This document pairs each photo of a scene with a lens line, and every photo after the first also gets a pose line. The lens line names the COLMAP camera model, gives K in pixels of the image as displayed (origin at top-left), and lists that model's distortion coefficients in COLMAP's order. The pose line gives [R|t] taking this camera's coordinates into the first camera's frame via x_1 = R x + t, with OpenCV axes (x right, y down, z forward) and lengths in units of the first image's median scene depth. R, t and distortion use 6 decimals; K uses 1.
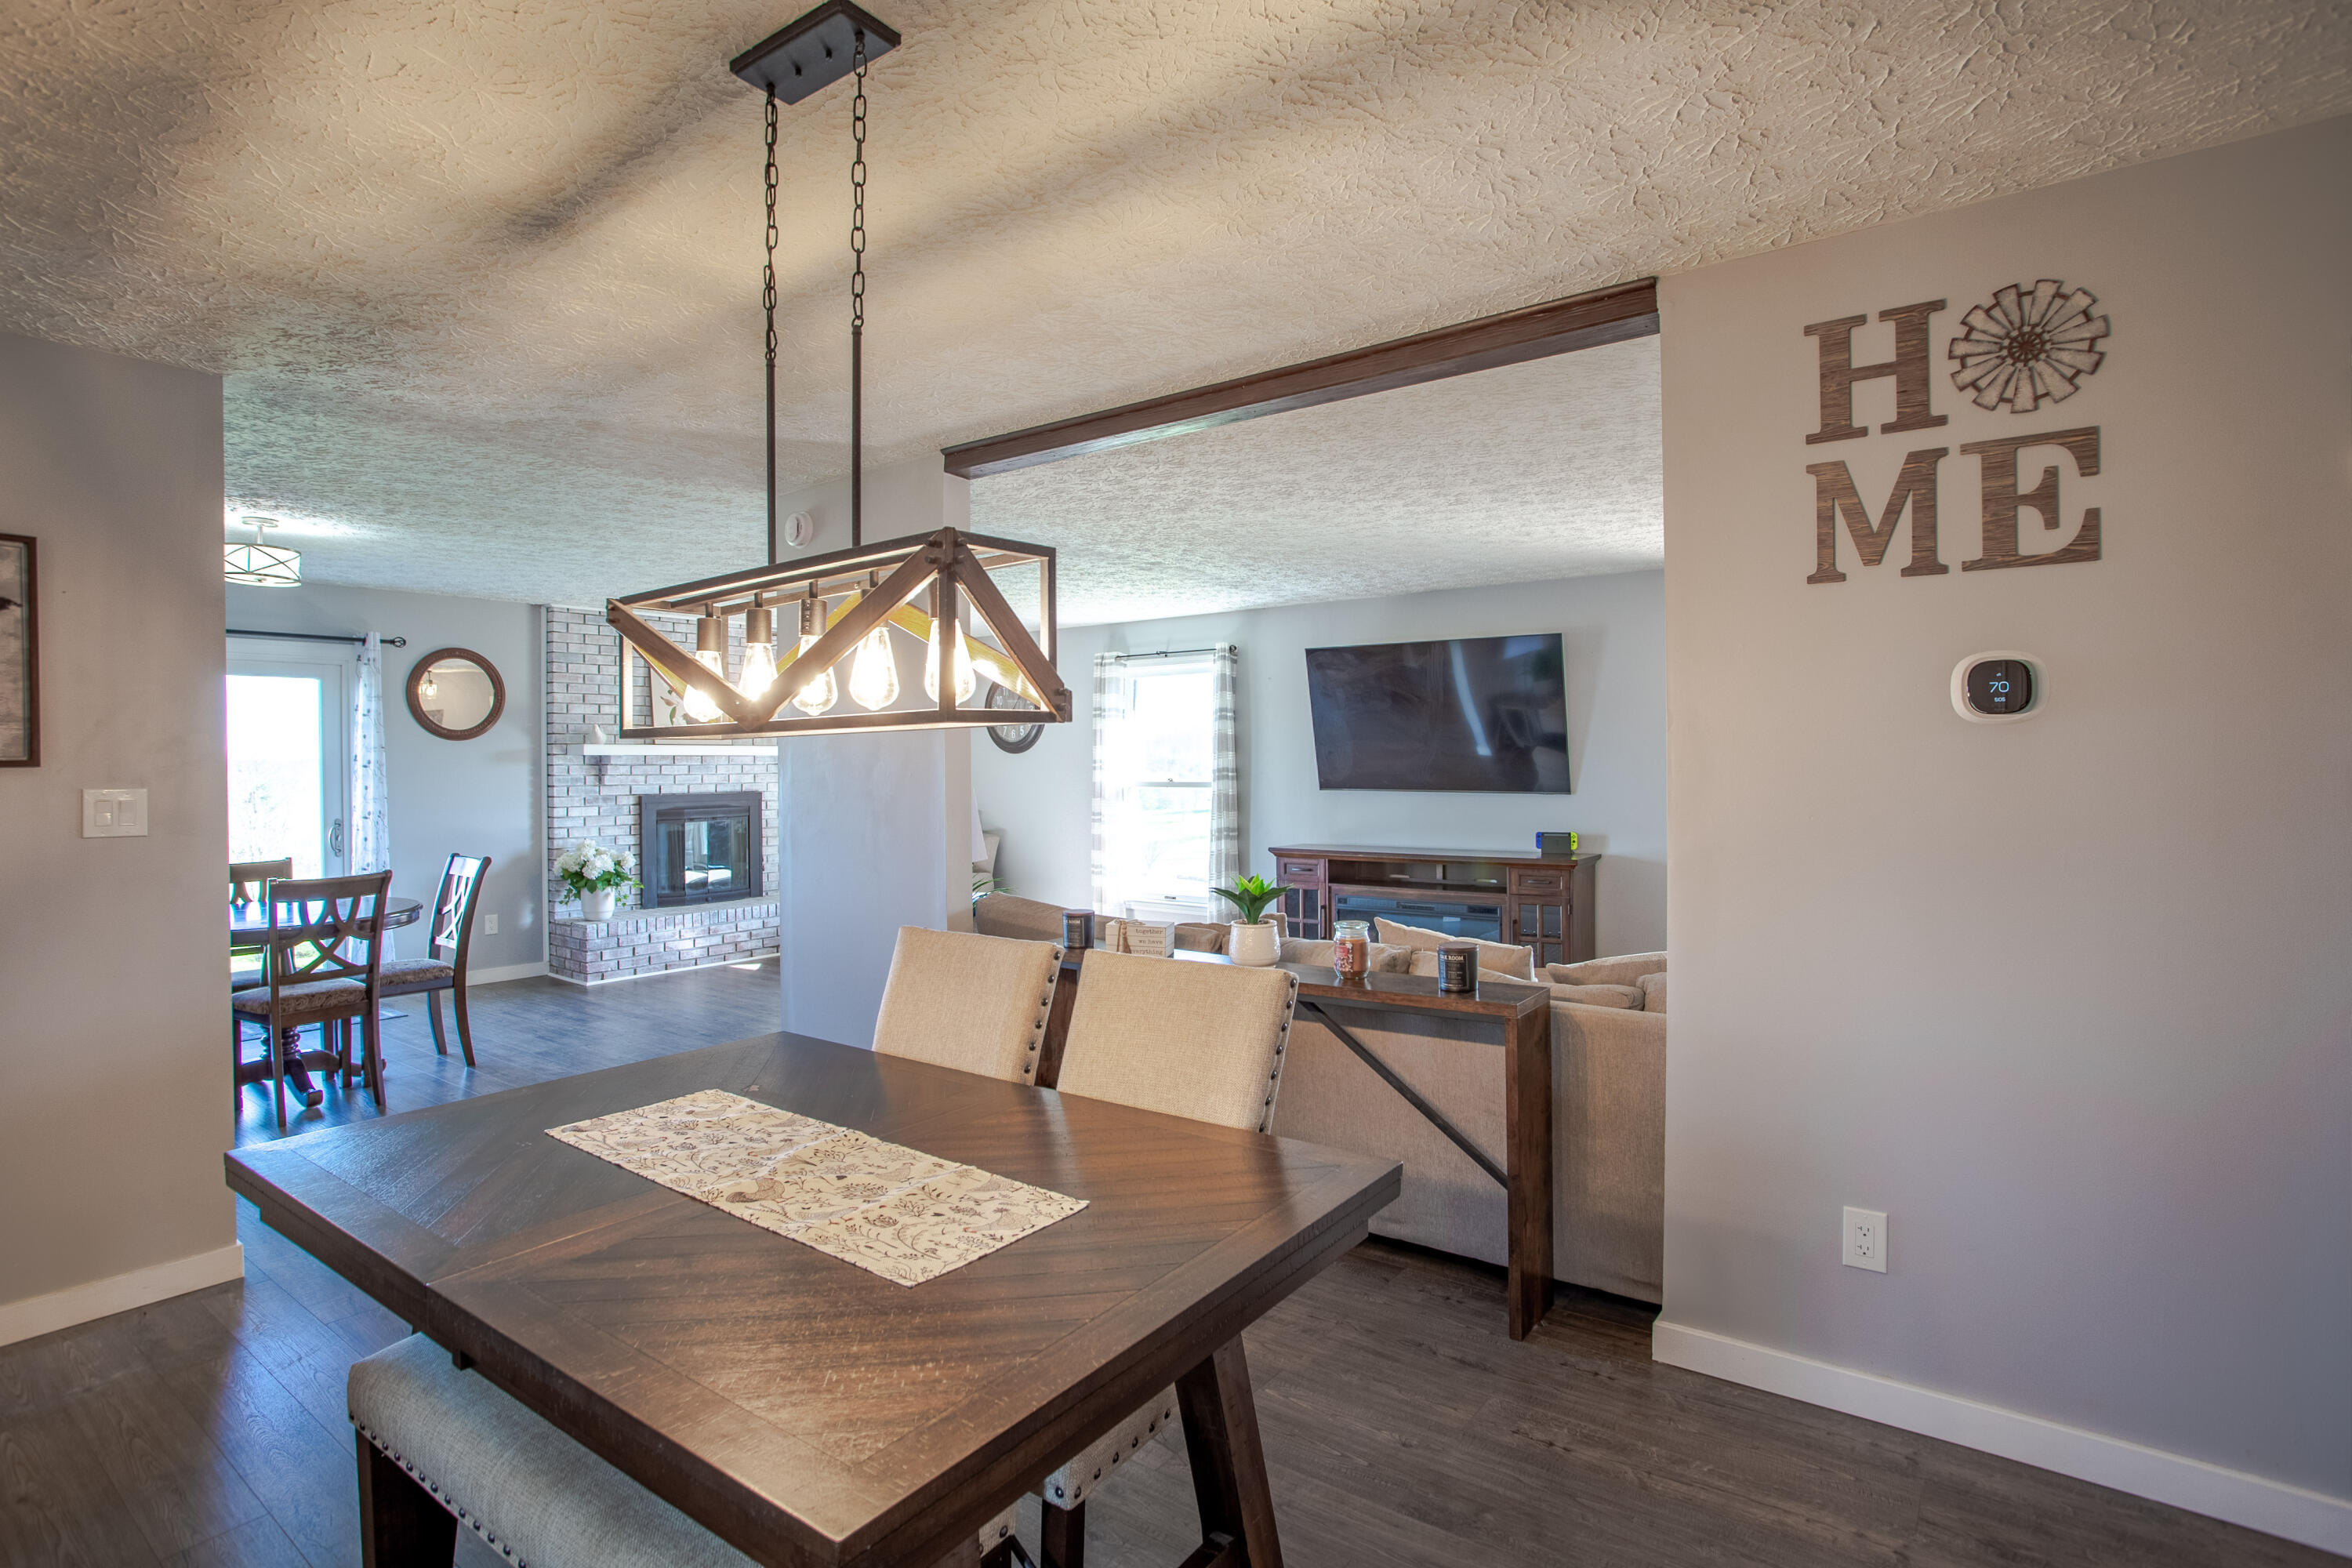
lens RADIAL K [[1169.6, 0, 1158.0], [0, 1169.6, 784.5], [0, 0, 1]] dist [-0.036598, 0.004484]
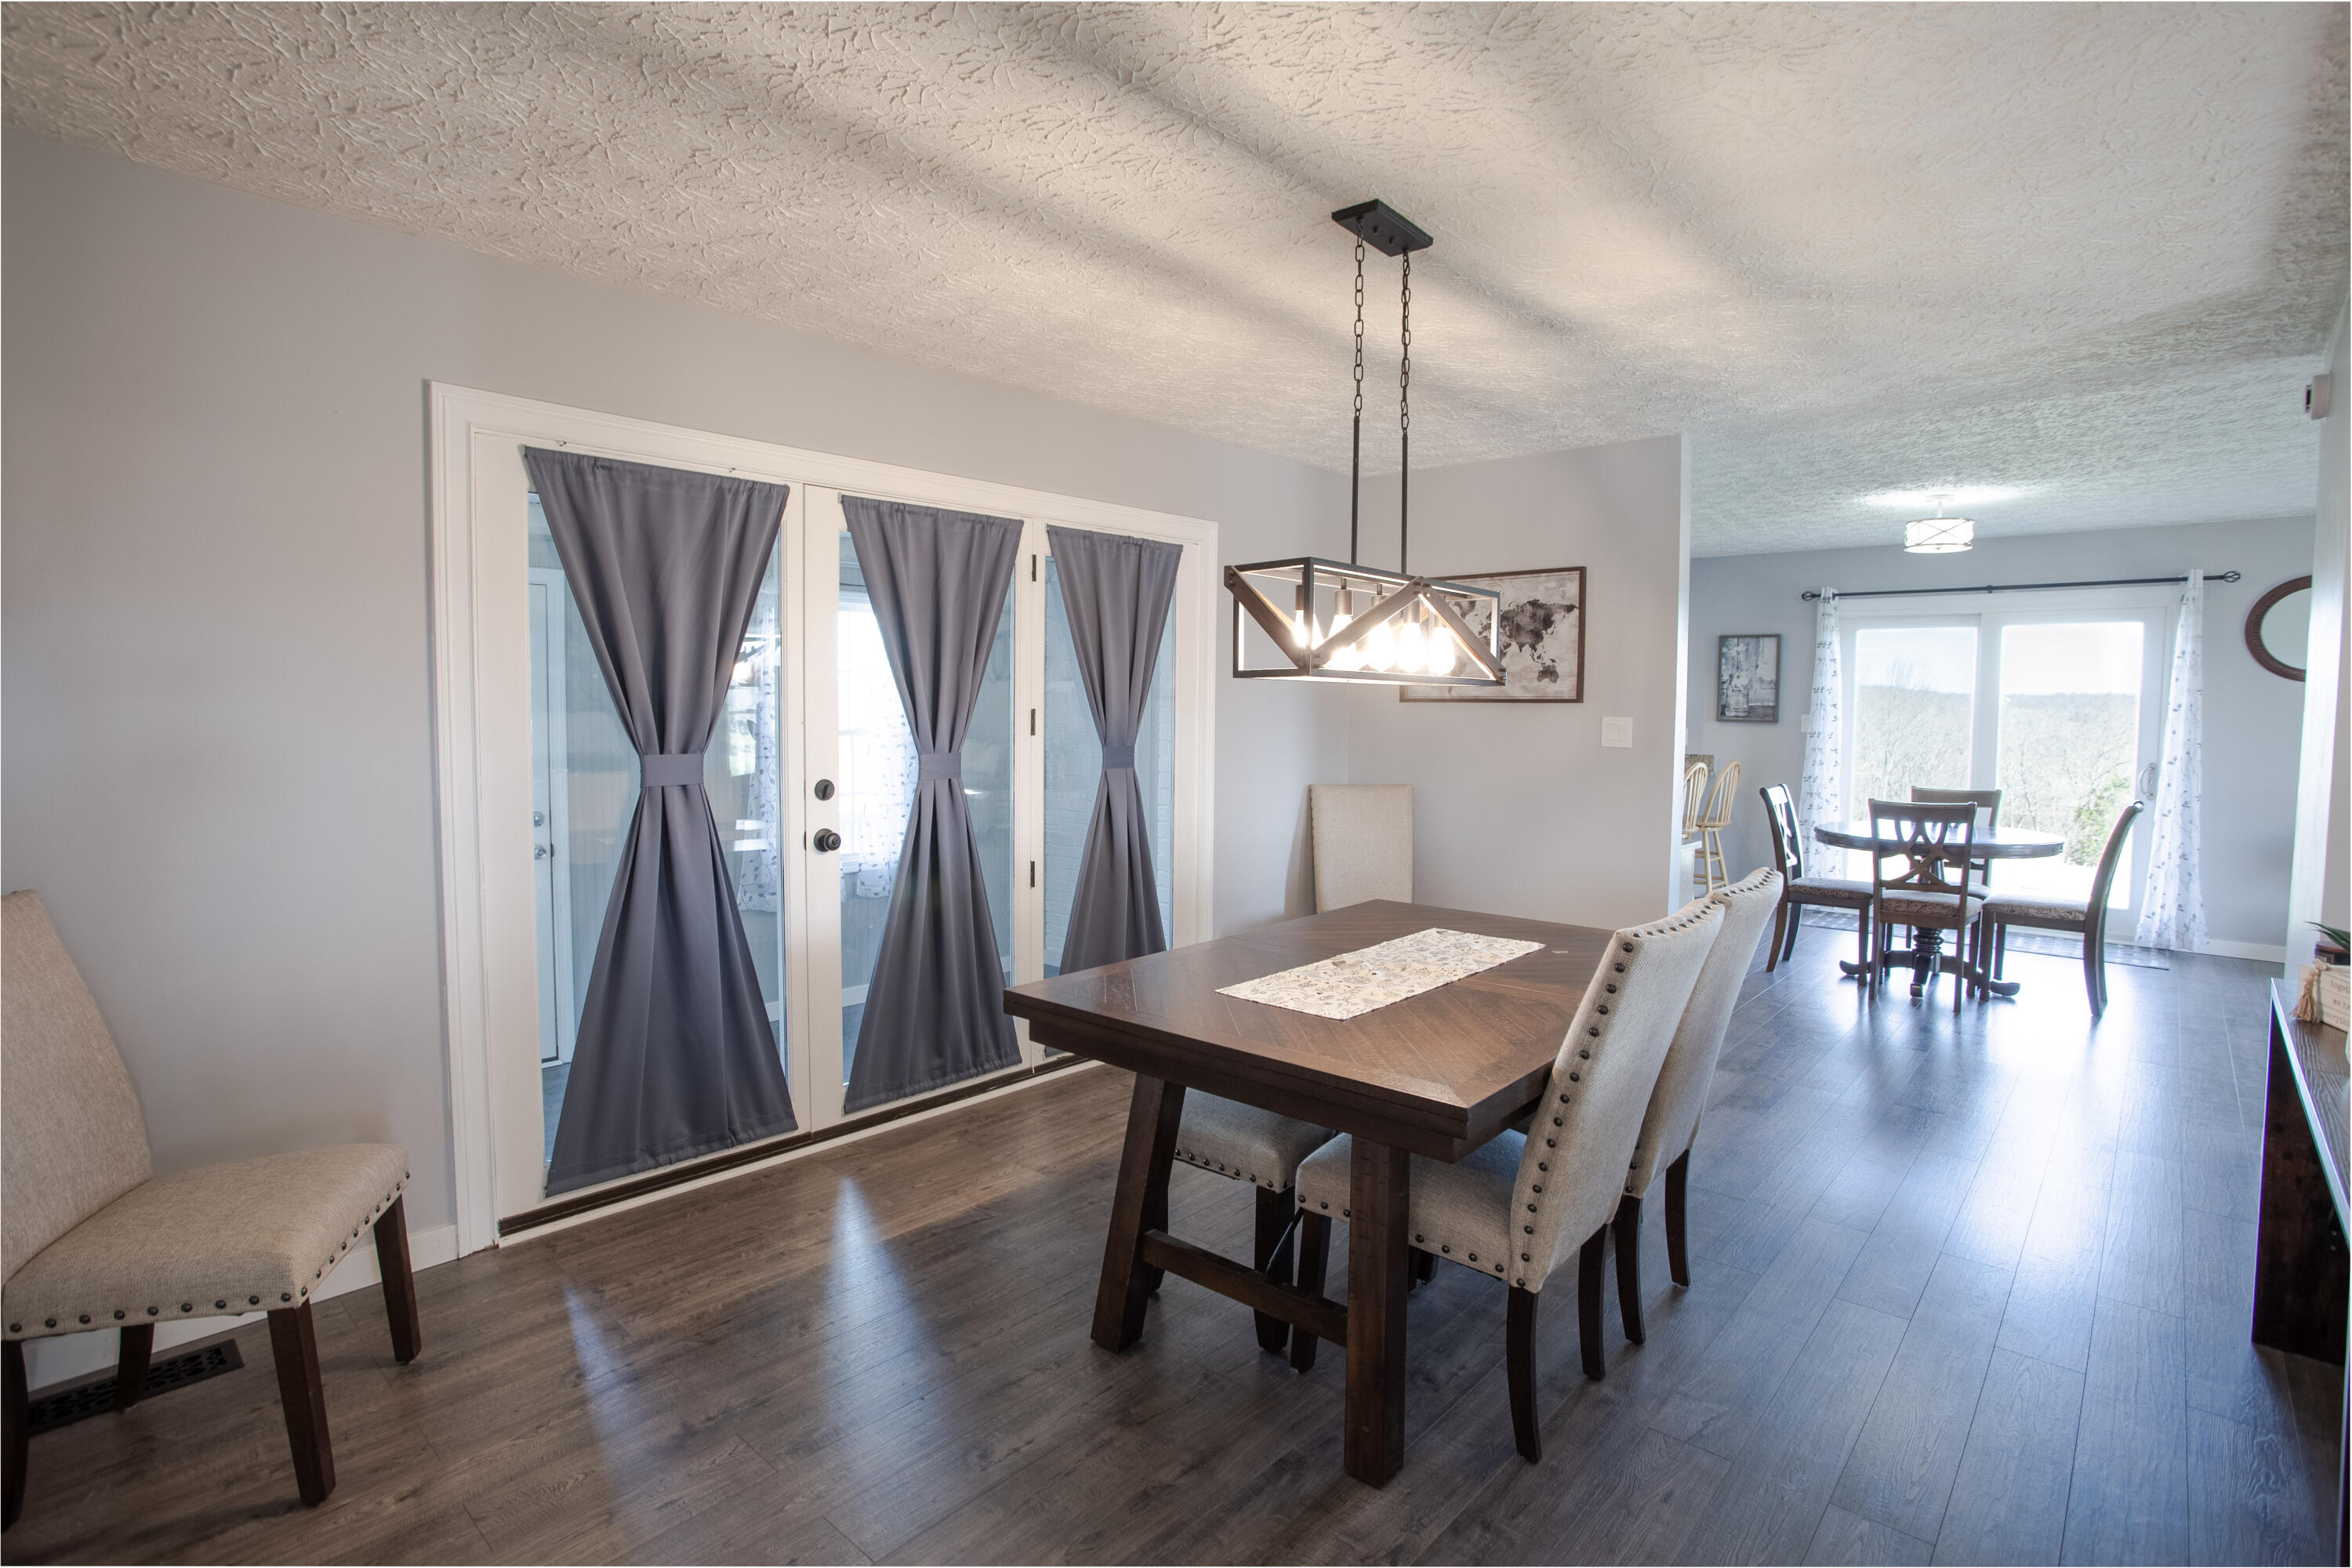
lens RADIAL K [[1169.6, 0, 1163.5], [0, 1169.6, 772.3], [0, 0, 1]] dist [-0.036598, 0.004484]
pose [[-0.090472, 0.063027, -0.993903, 0.501298], [-0.024872, 0.997541, 0.065522, -0.007315], [0.995588, 0.030648, -0.088681, 0.339843]]
